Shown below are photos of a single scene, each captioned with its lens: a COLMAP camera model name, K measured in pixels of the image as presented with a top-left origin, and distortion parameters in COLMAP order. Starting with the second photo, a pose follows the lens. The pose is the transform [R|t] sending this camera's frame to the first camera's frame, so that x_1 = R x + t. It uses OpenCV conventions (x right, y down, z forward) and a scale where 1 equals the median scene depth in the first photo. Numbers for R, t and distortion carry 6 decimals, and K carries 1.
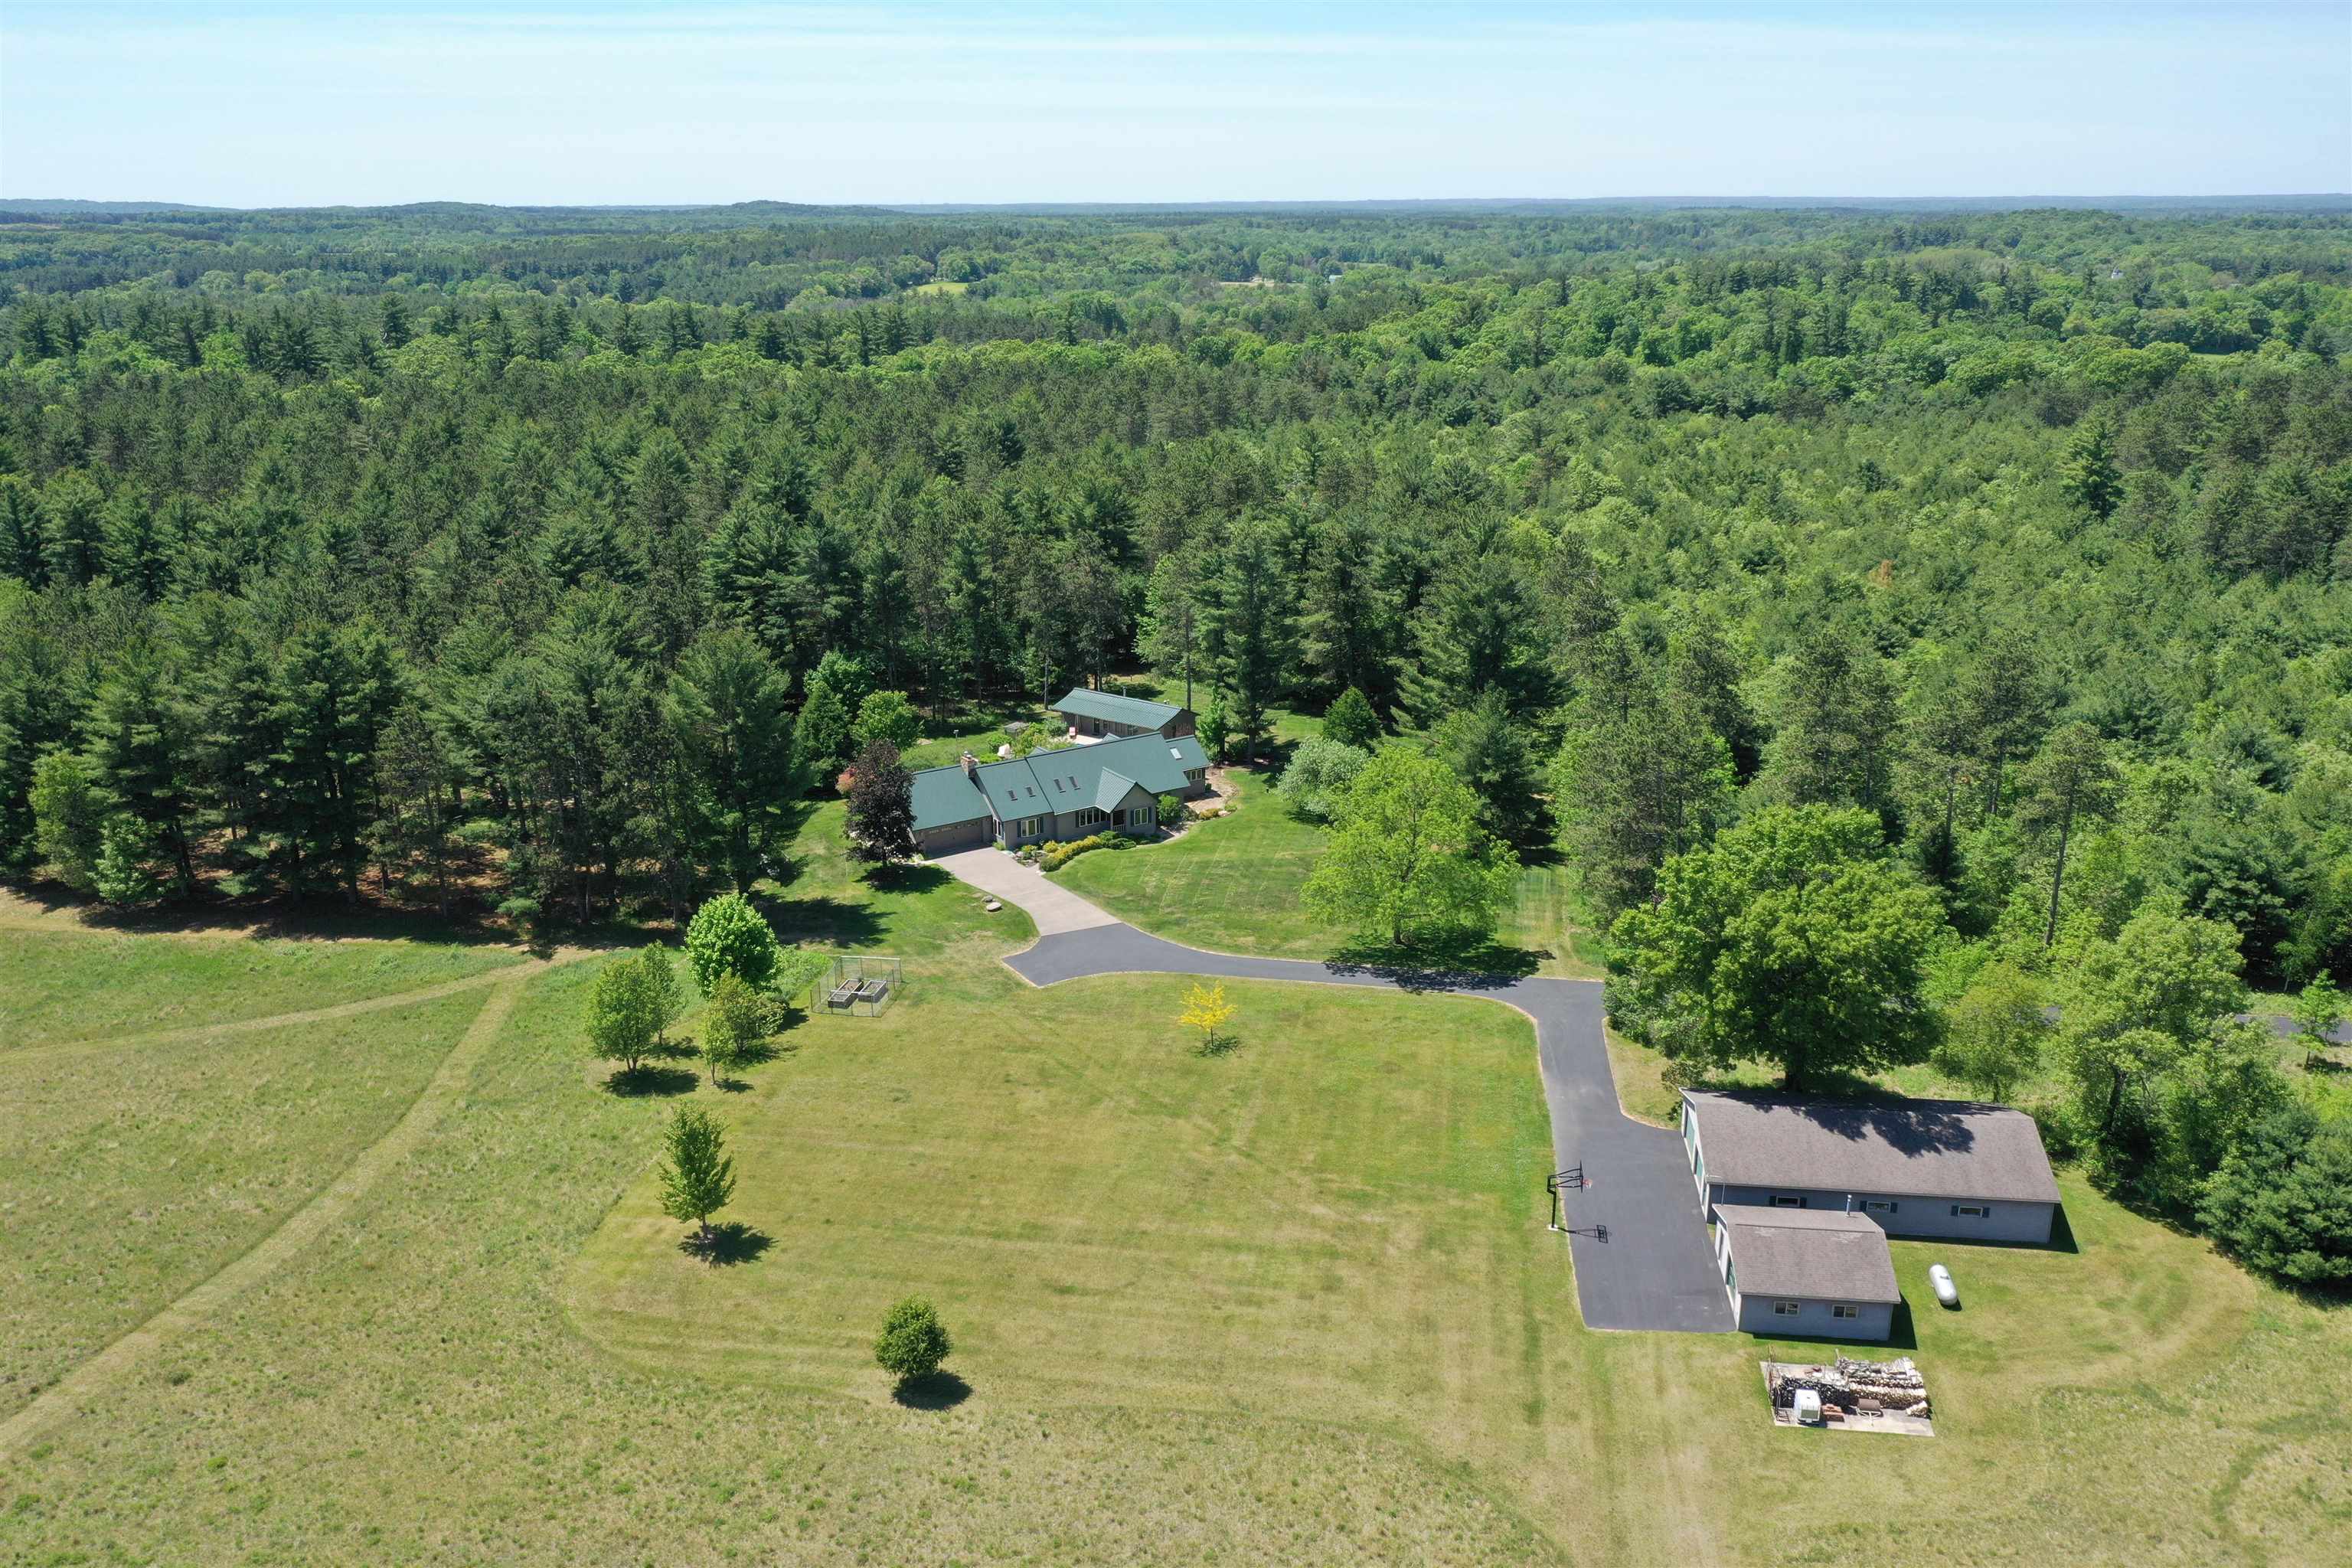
lens RADIAL K [[1887.8, 0, 1159.8], [0, 1887.8, 786.0], [0, 0, 1]] dist [-0.001702, 0.005524]
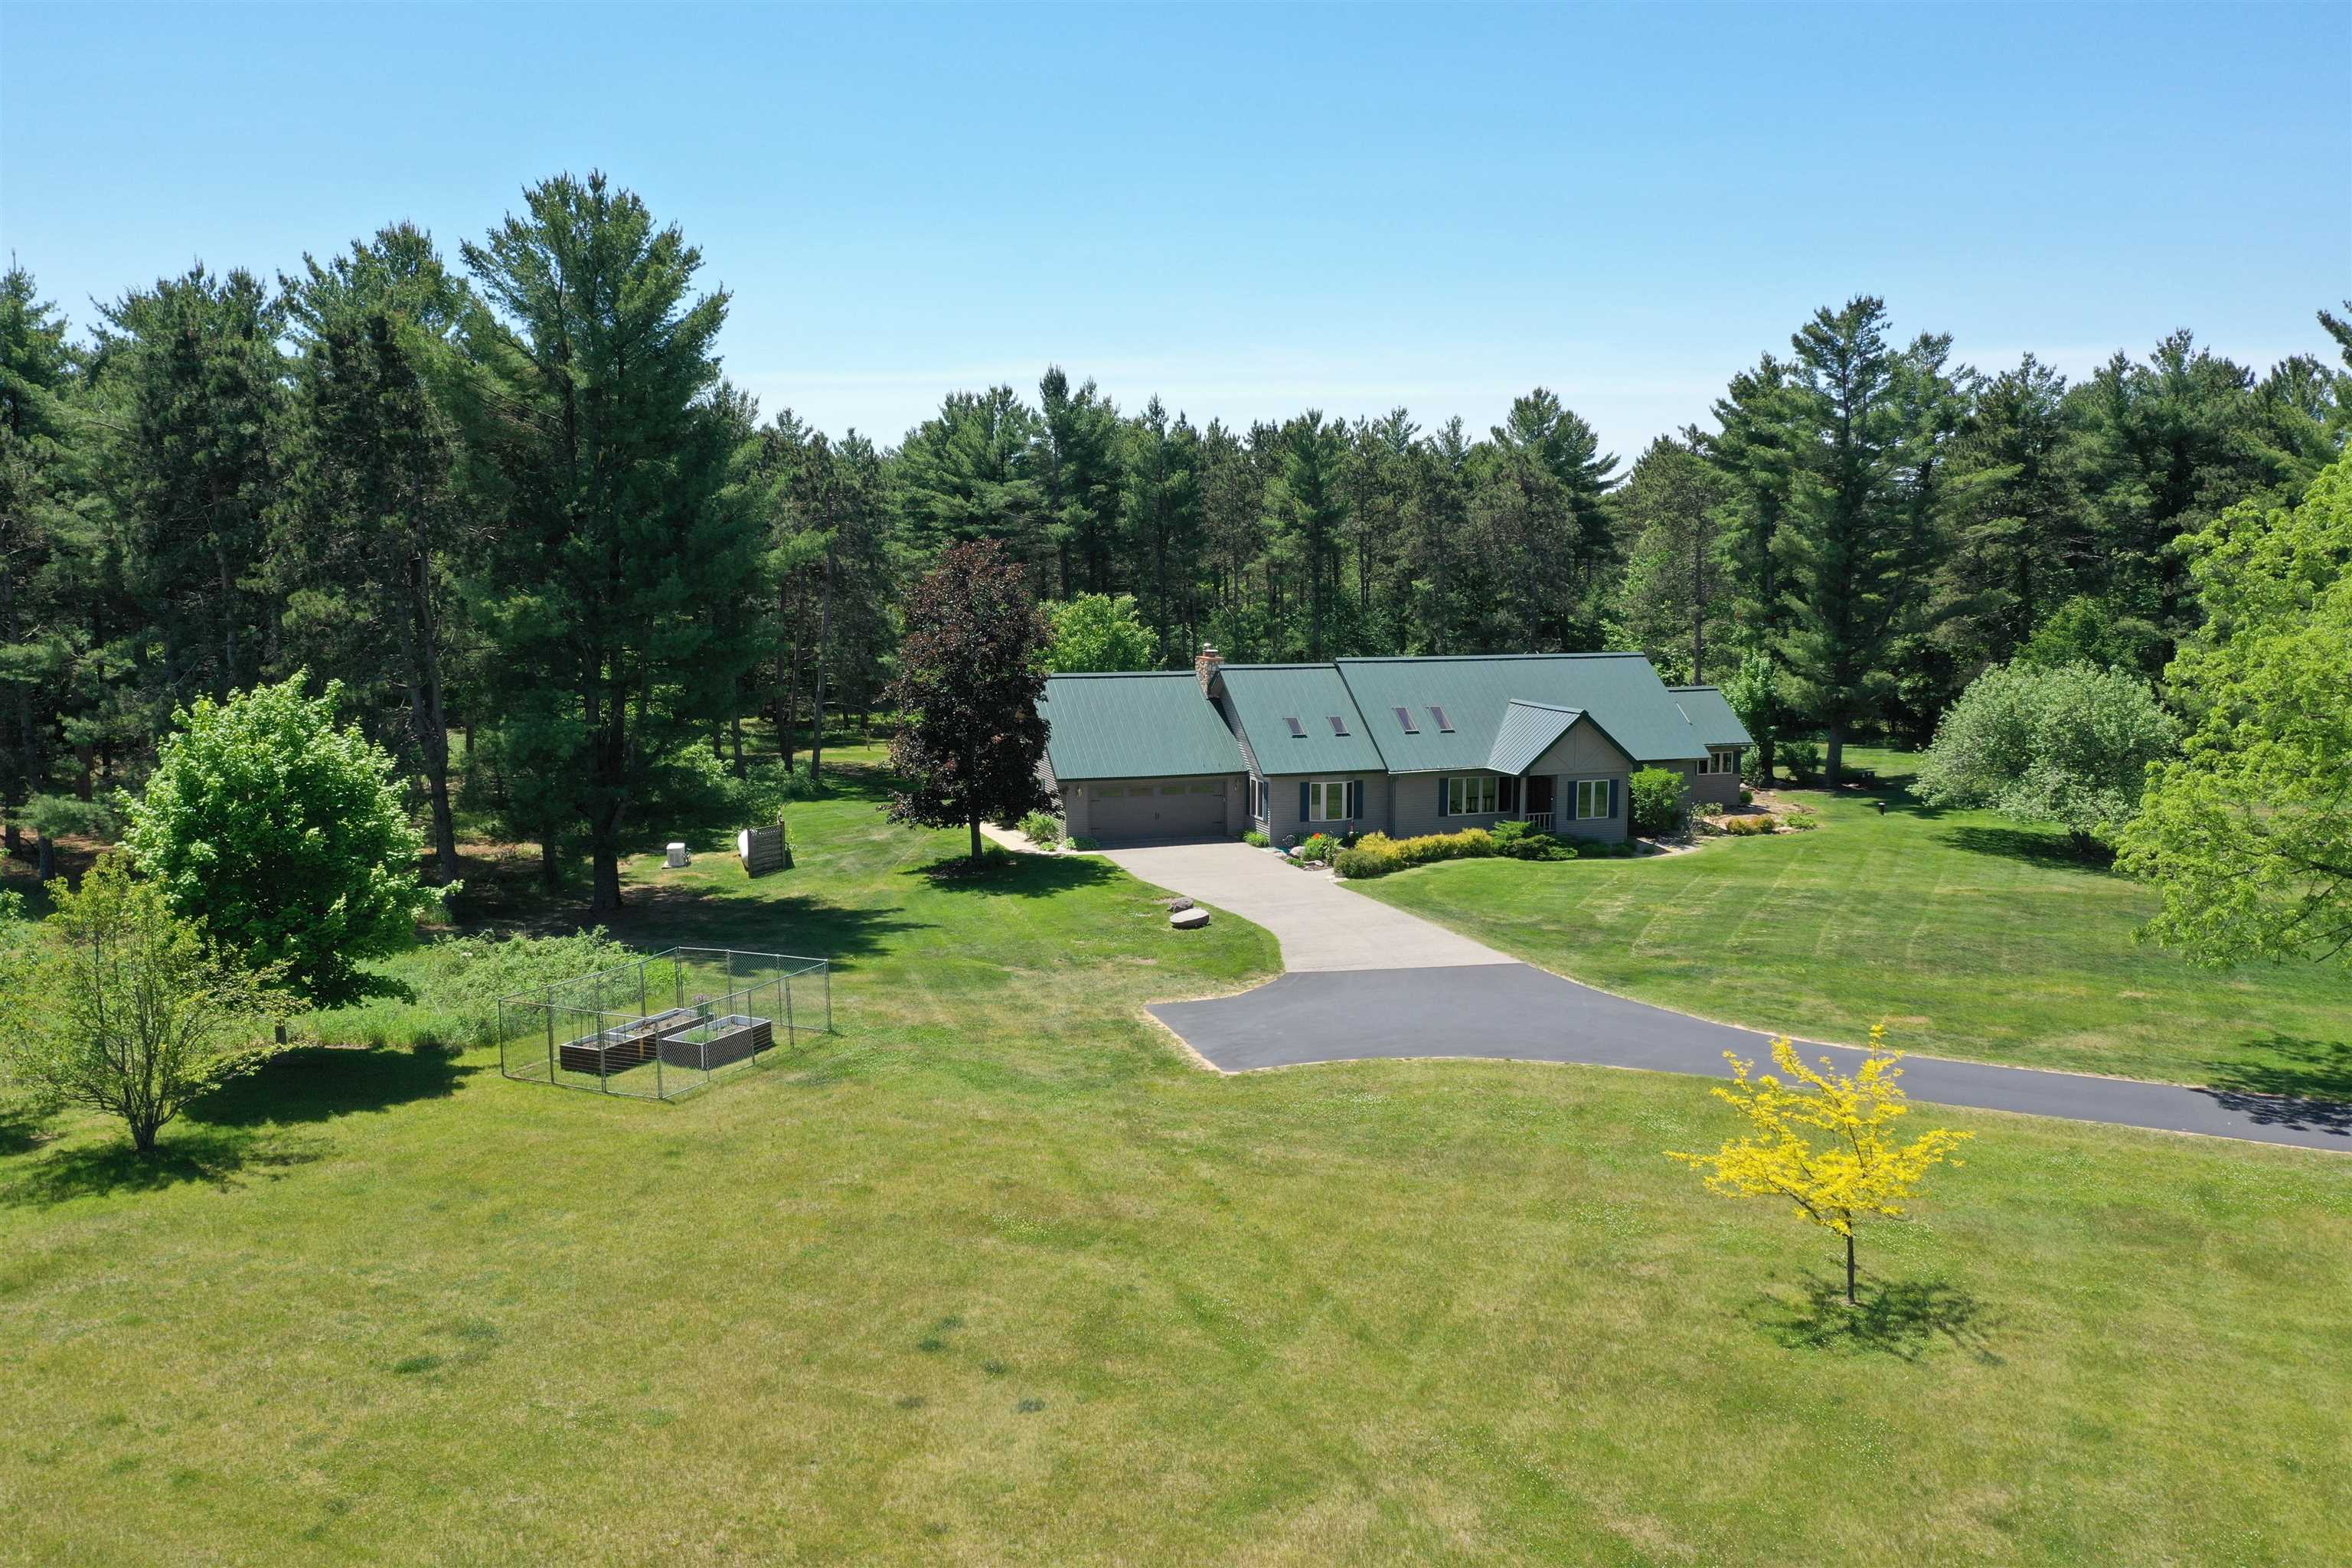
lens RADIAL K [[1887.8, 0, 1159.8], [0, 1887.8, 786.0], [0, 0, 1]] dist [-0.001702, 0.005524]
pose [[0.968982, 0.041128, -0.243687, -0.000986], [-0.082186, 0.983559, -0.160801, 0.121557], [0.233067, 0.175841, 0.956431, 0.760117]]
